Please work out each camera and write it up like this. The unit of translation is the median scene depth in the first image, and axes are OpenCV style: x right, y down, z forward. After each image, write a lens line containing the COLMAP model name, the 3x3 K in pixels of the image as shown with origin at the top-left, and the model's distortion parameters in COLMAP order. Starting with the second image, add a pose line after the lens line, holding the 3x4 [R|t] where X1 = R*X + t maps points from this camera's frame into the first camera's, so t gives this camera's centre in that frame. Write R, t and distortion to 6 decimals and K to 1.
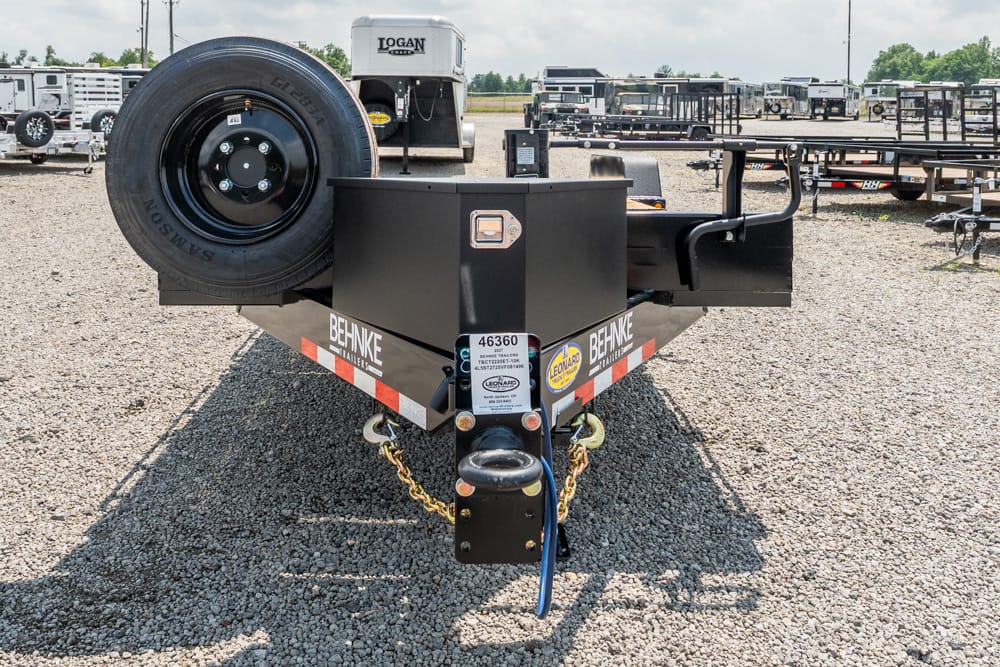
lens RADIAL K [[916.7, 0, 500.0], [0, 916.7, 333.5], [0, 0, 1]] dist [-0.004461, 0.006326]
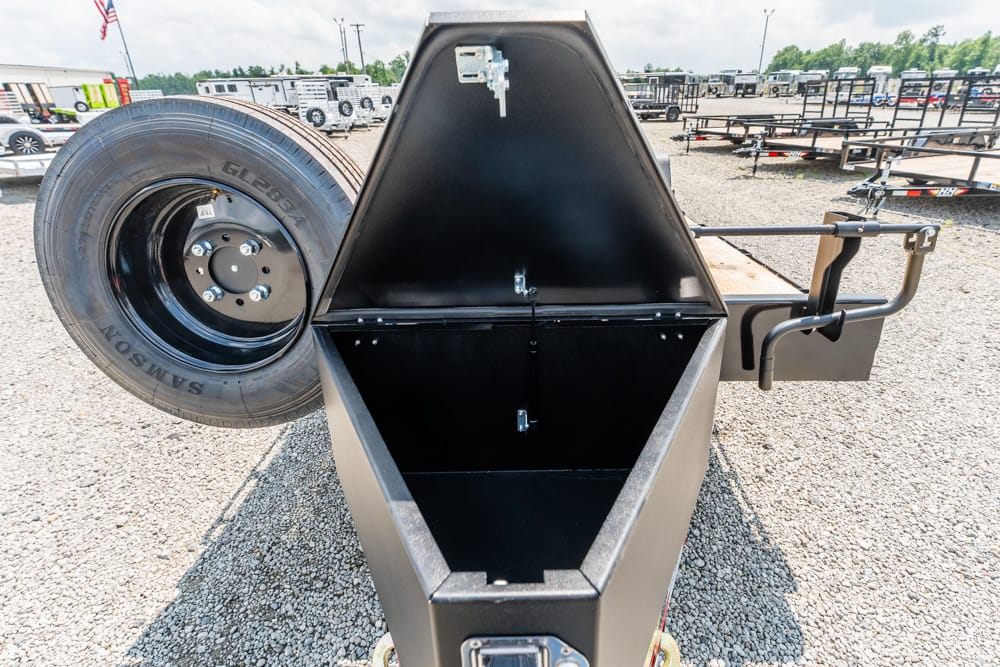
lens RADIAL K [[439.8, 0, 533.7], [0, 439.8, 334.0], [0, 0, 1]] dist [-0.000874, -0.000122]
pose [[0.998970, 0.000150, -0.045383, 0.003165], [0.011799, 0.964751, 0.262901, -0.130460], [0.043823, -0.263165, 0.963755, 0.357755]]
